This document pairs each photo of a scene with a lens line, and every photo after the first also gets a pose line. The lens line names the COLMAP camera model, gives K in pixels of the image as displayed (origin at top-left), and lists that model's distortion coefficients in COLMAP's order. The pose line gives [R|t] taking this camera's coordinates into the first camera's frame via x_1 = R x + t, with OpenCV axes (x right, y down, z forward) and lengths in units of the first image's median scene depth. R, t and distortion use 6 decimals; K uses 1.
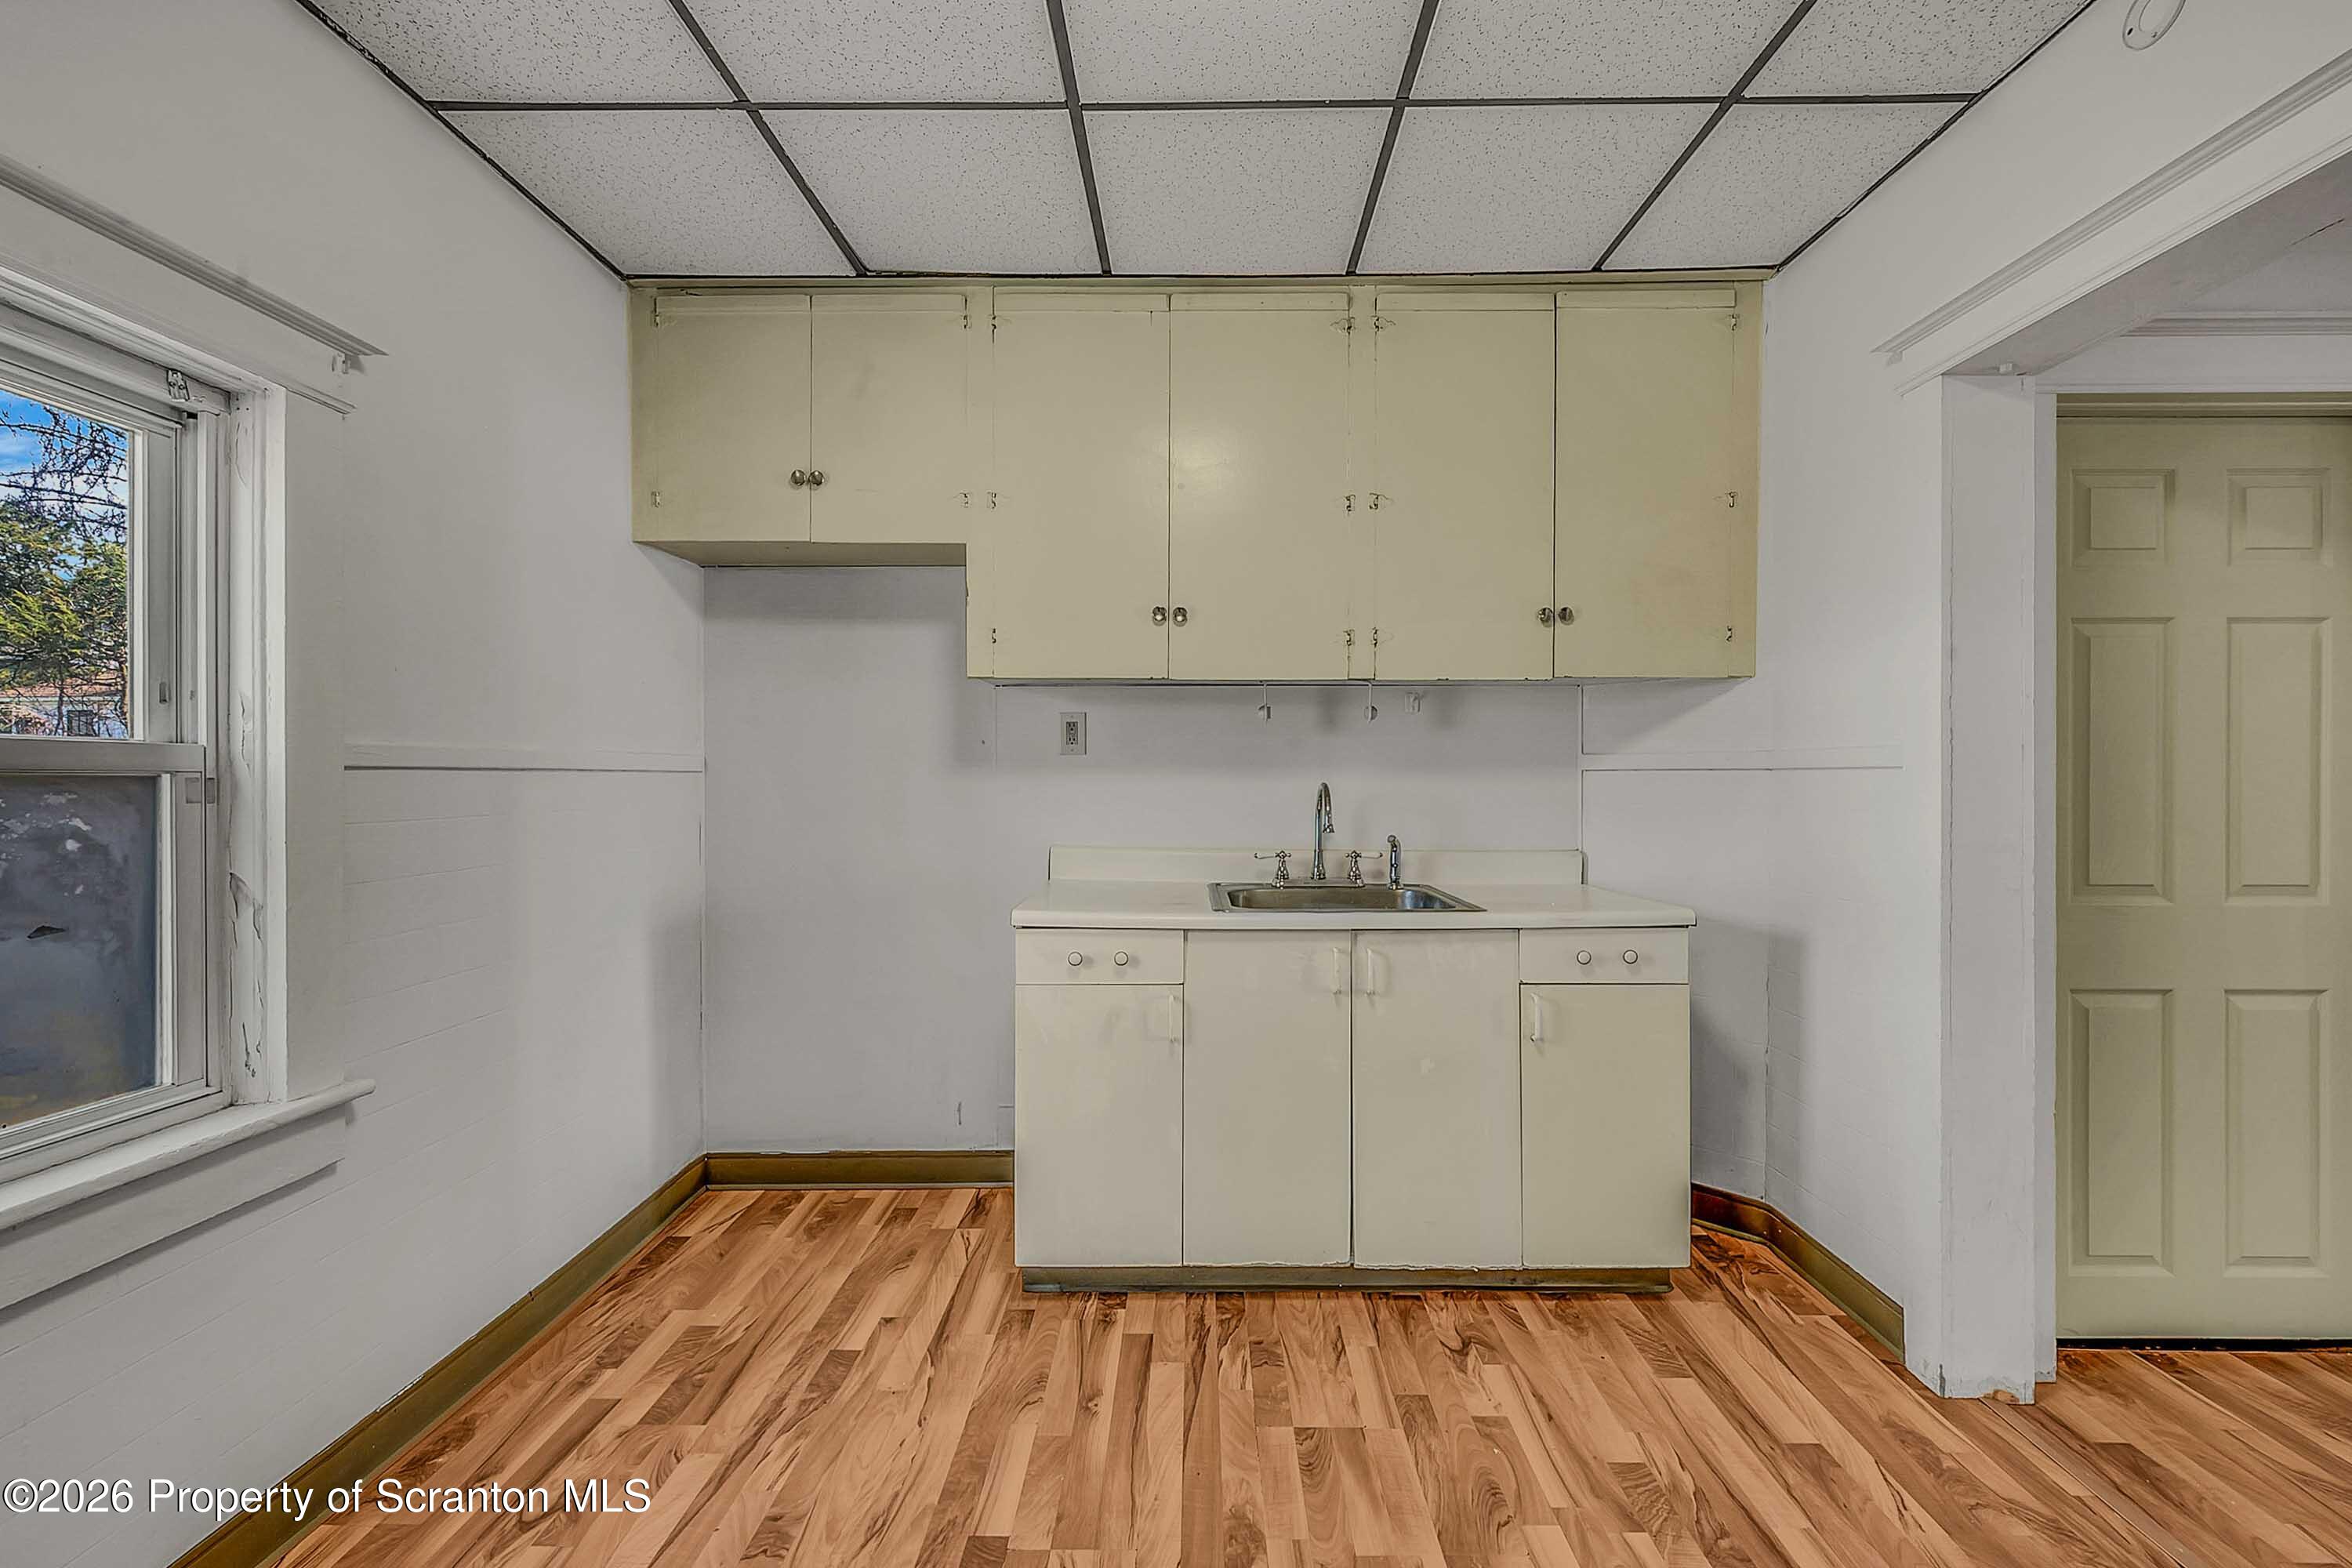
lens RADIAL K [[948.7, 0, 1162.0], [0, 948.7, 780.6], [0, 0, 1]] dist [-0.001555, 0.000434]
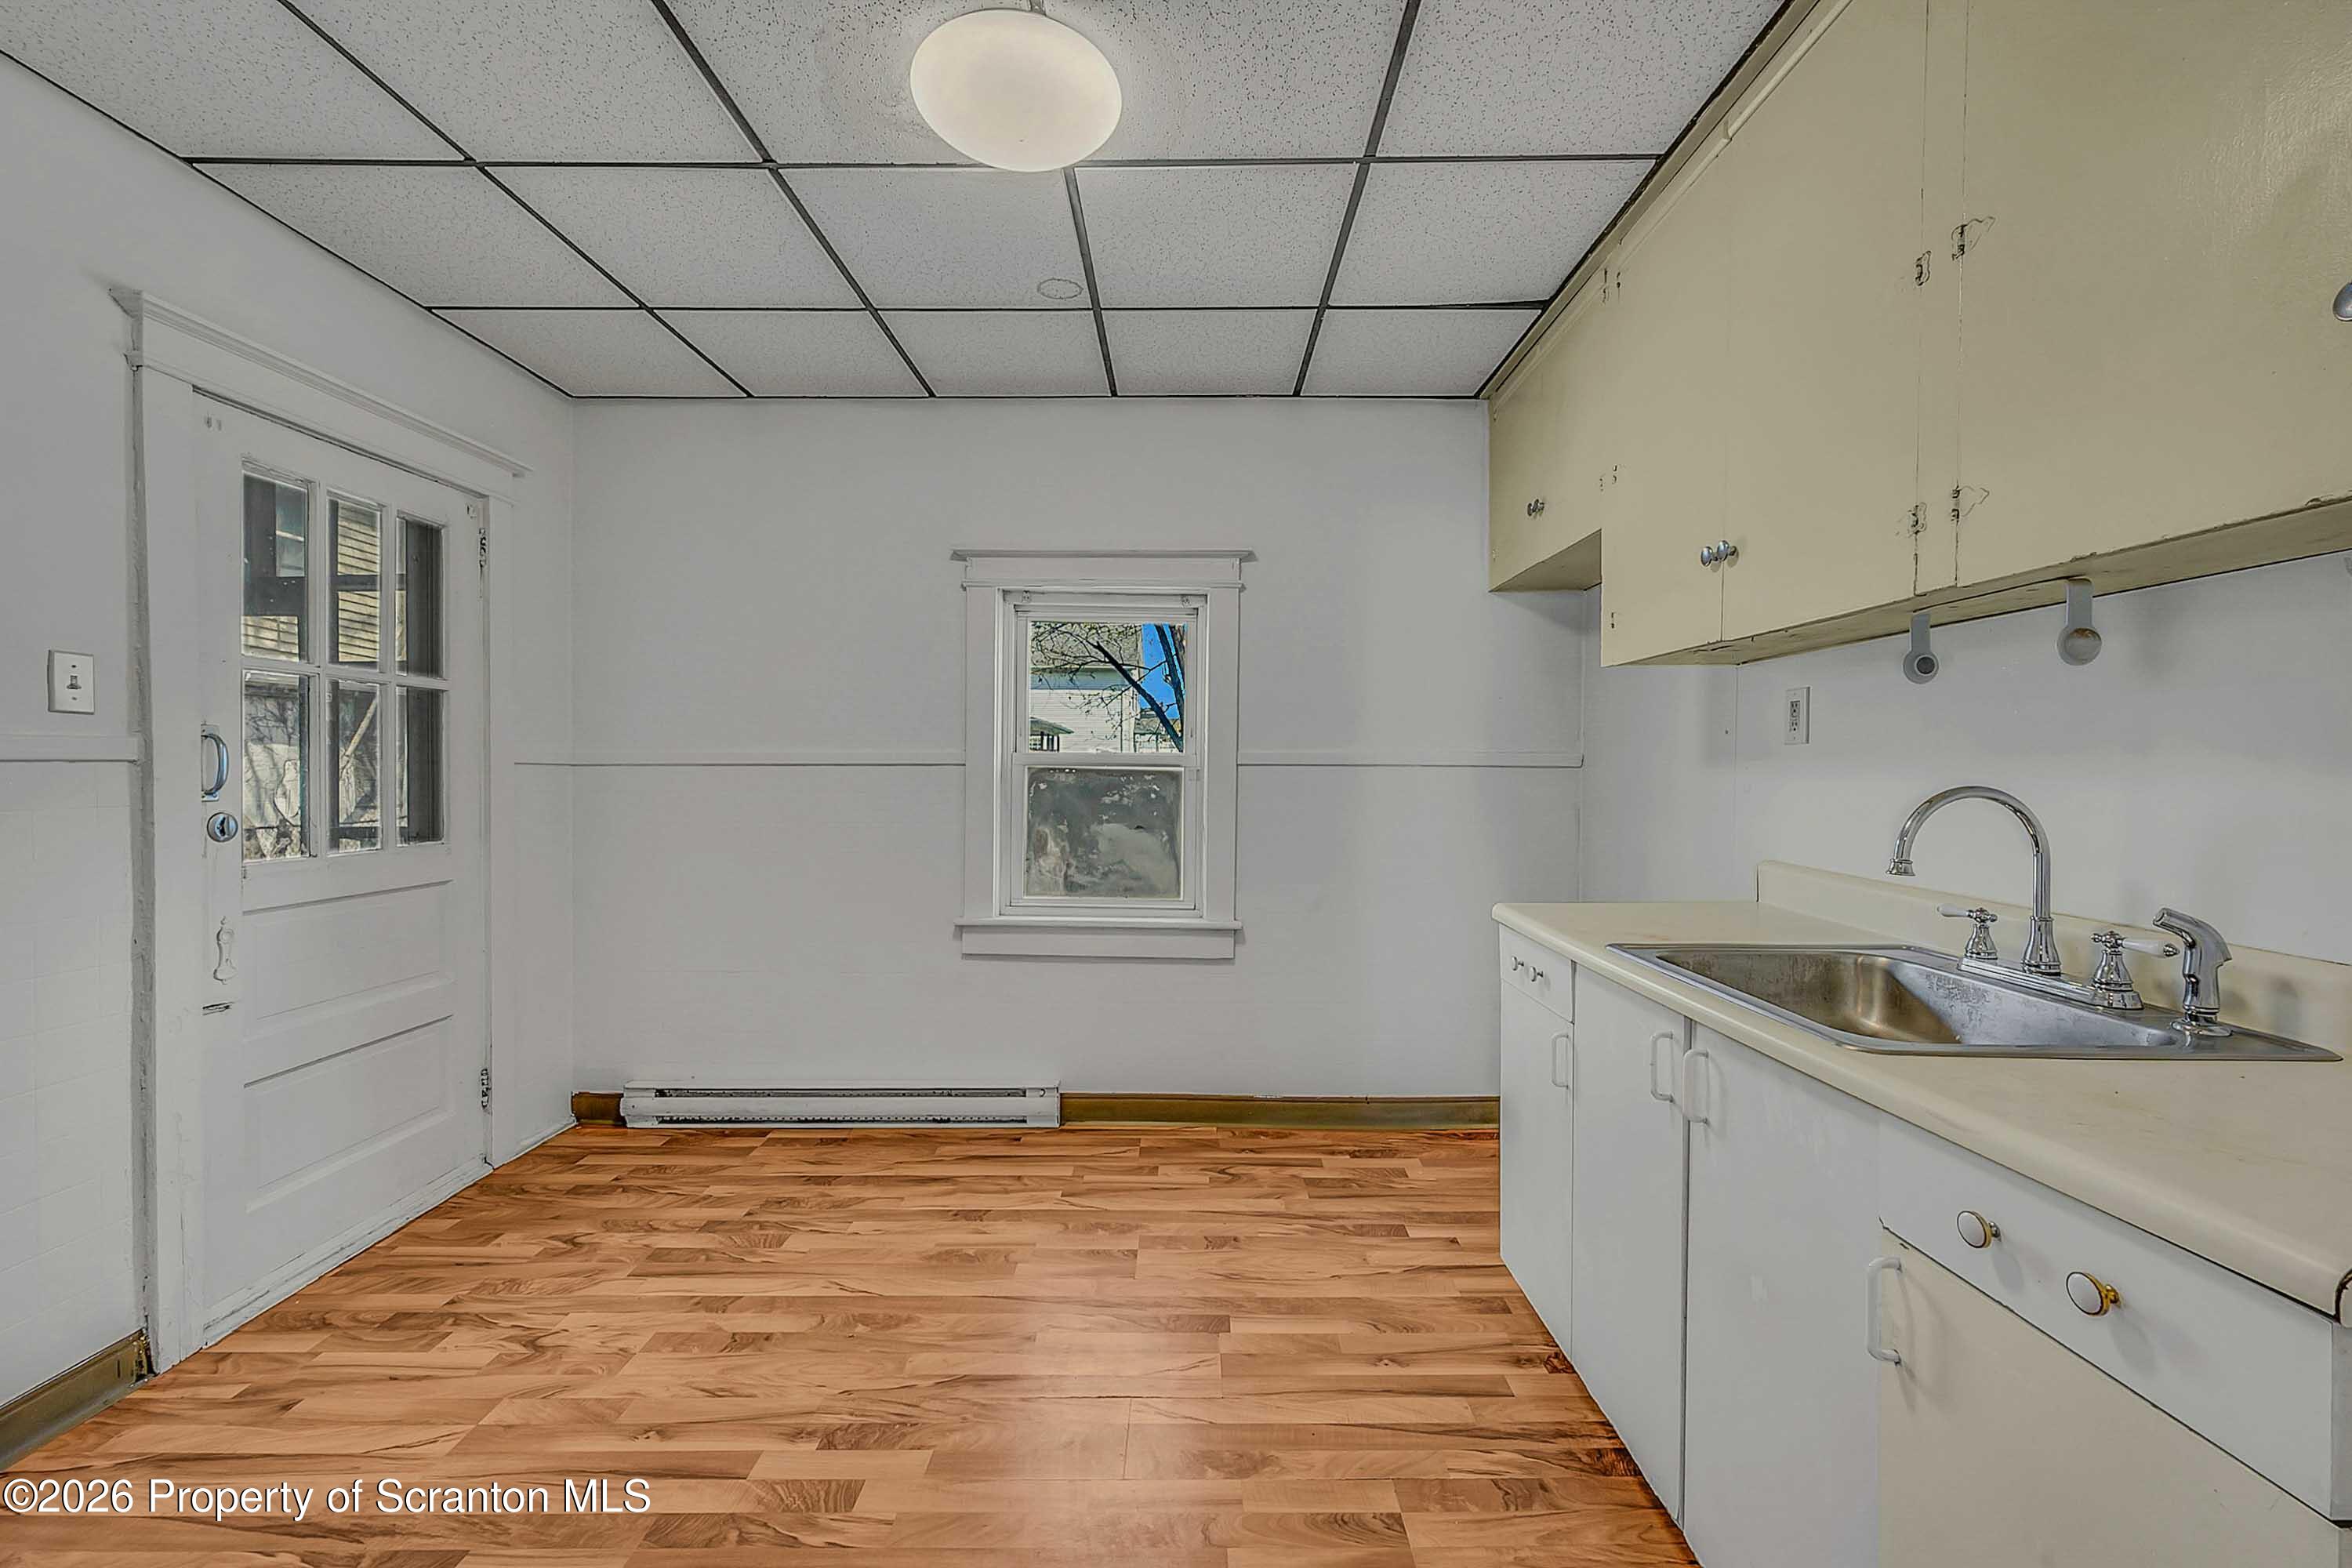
lens RADIAL K [[866.7, 0, 1163.1], [0, 866.7, 779.0], [0, 0, 1]] dist [-0.000194, -0.000236]
pose [[0.030098, 0.013318, -0.999458, 0.857884], [-0.010206, 0.999863, 0.013016, -0.005227], [0.999495, 0.009809, 0.030230, 0.695310]]
